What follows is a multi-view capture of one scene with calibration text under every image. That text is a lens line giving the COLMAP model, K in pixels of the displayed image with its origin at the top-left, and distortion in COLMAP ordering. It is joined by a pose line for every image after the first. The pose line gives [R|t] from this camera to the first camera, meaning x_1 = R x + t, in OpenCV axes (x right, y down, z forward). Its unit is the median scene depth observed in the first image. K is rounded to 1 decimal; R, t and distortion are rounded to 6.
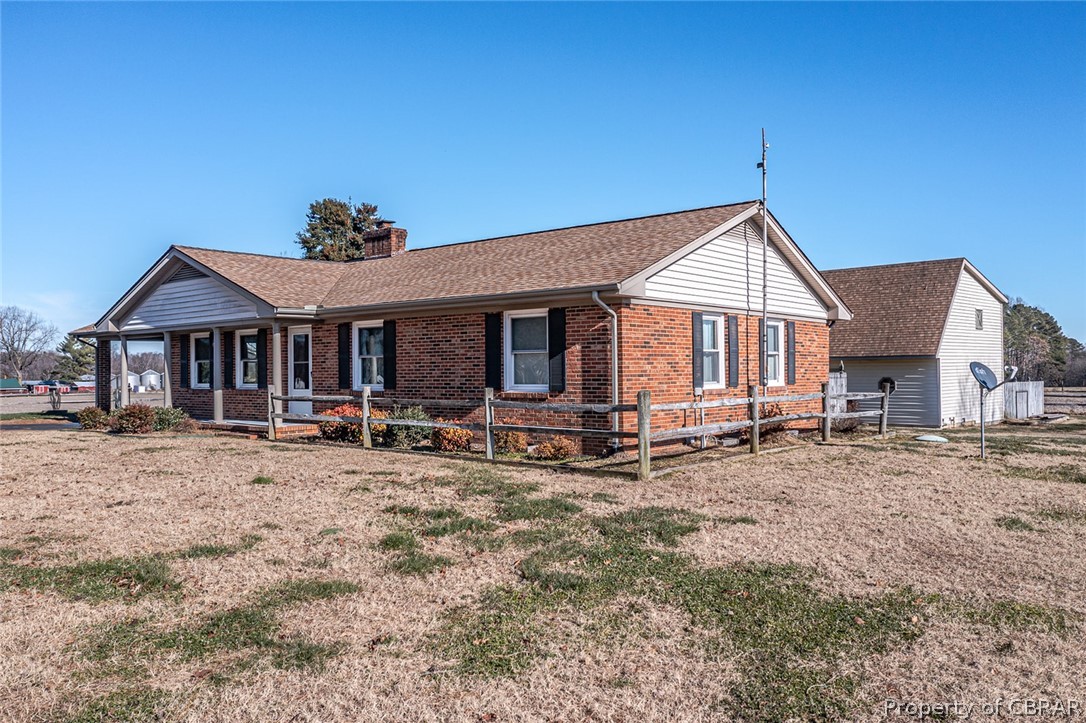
lens RADIAL K [[866.6, 0, 543.0], [0, 866.6, 361.5], [0, 0, 1]] dist [-0.011737, -0.005156]
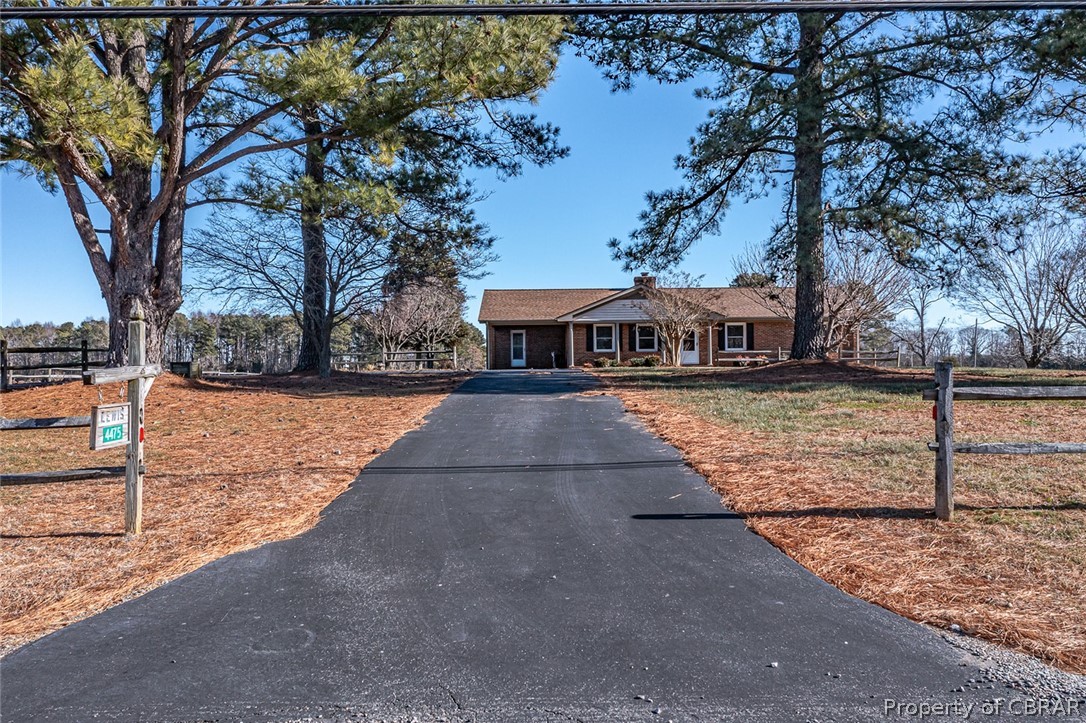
lens RADIAL K [[866.6, 0, 543.0], [0, 866.6, 361.5], [0, 0, 1]] dist [-0.011737, -0.005156]
pose [[0.763945, 0.012967, 0.645151, -2.538511], [-0.006755, 0.999904, -0.012098, 0.112012], [-0.645246, 0.004884, 0.763959, -0.620177]]
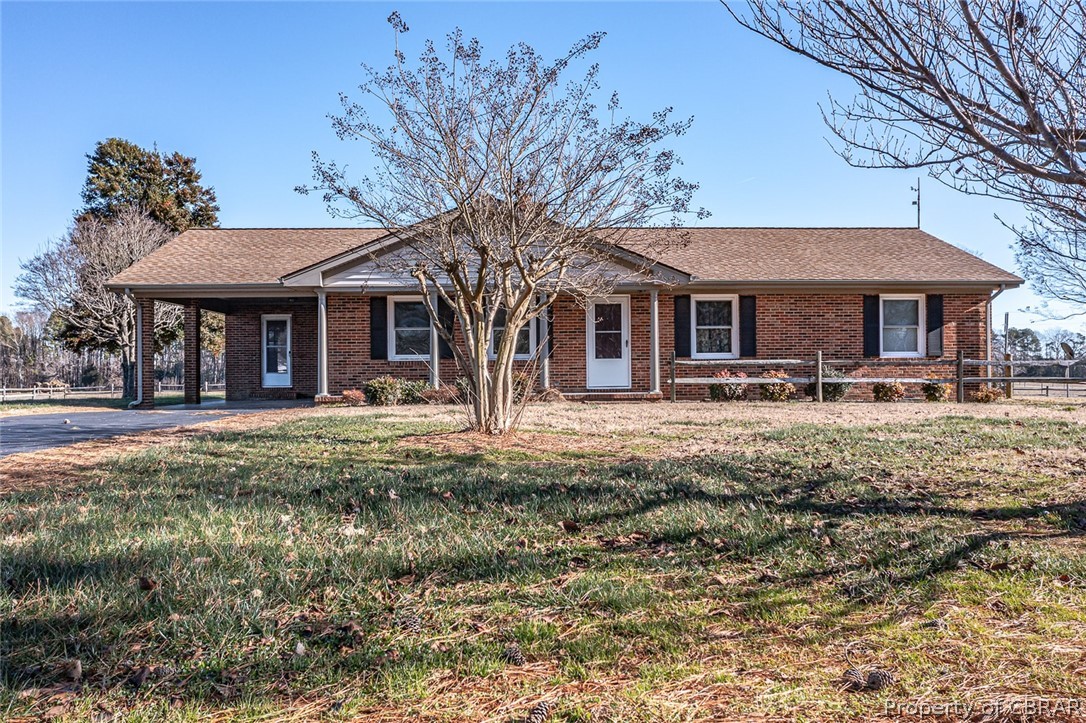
lens RADIAL K [[866.6, 0, 543.0], [0, 866.6, 361.5], [0, 0, 1]] dist [-0.011737, -0.005156]
pose [[0.748410, 0.014325, 0.663082, -1.233646], [-0.008373, 0.999891, -0.012151, 0.059355], [-0.663184, 0.003542, 0.748448, 0.374202]]
